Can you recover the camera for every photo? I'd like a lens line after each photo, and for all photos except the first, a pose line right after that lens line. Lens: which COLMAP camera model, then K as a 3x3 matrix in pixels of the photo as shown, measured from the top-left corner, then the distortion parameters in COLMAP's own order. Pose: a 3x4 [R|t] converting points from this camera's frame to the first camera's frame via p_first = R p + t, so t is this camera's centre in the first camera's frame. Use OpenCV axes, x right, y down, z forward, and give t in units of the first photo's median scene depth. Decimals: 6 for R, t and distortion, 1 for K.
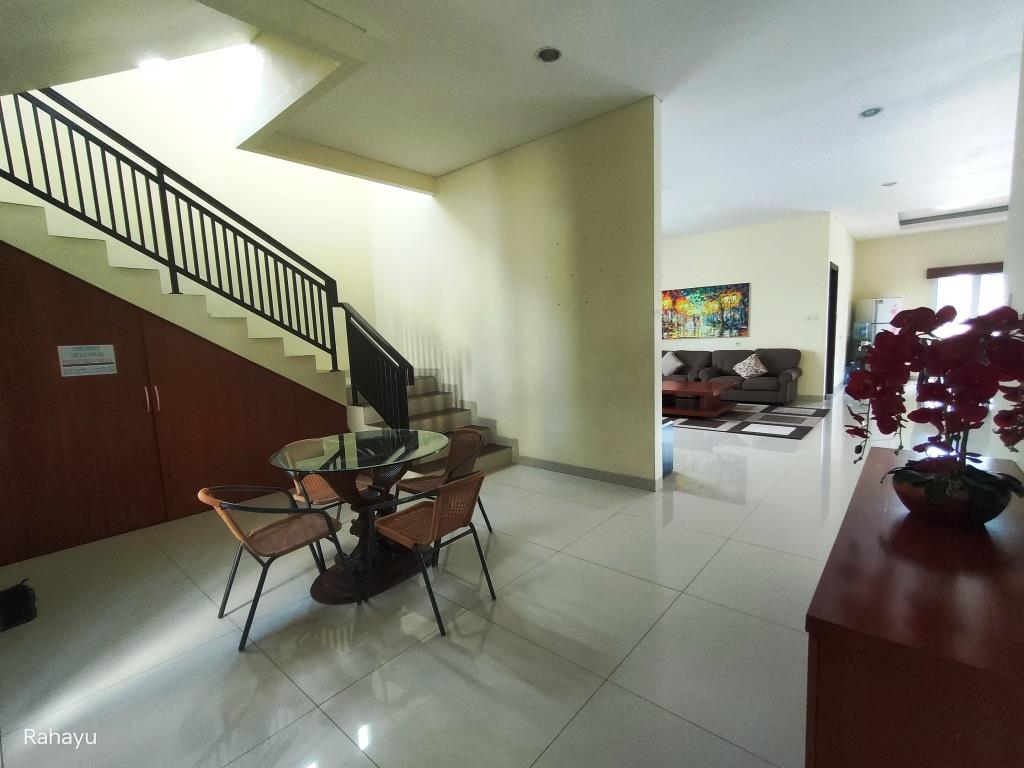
lens RADIAL K [[471.4, 0, 512.0], [0, 471.4, 384.0], [0, 0, 1]] dist [-0.002286, -0.000106]
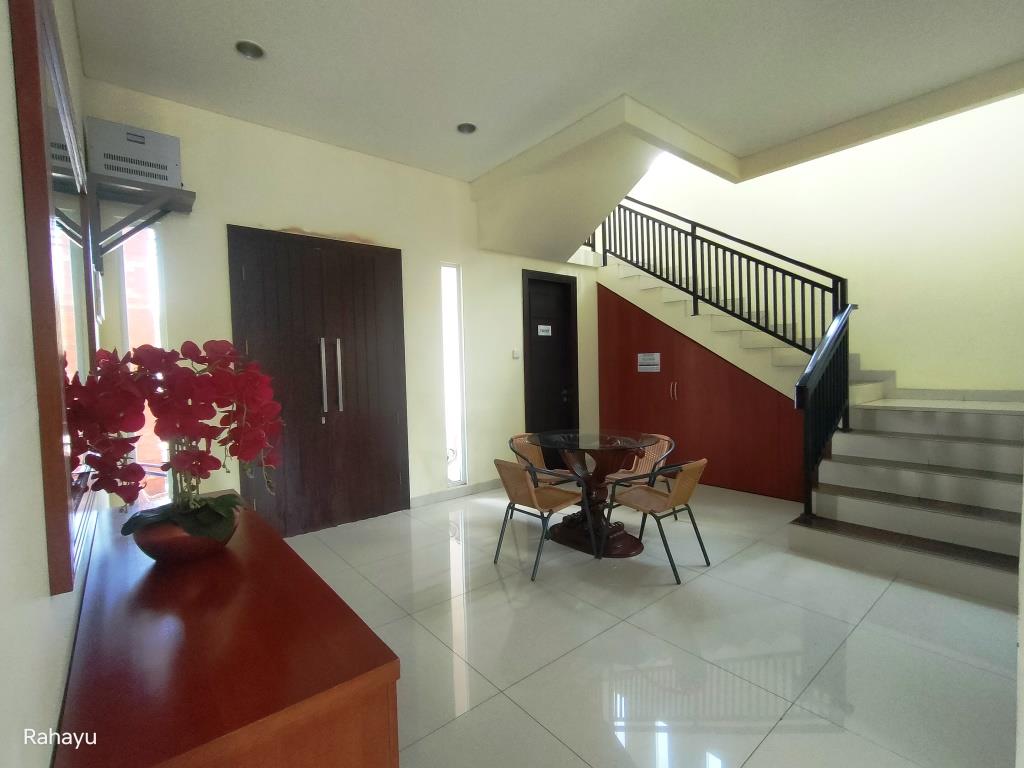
lens RADIAL K [[471.4, 0, 512.0], [0, 471.4, 384.0], [0, 0, 1]] dist [-0.002286, -0.000106]
pose [[-0.161034, 0.081993, -0.983537, 0.720407], [-0.074493, 0.992691, 0.094953, -0.088214], [0.984134, 0.088557, -0.153749, 0.723157]]
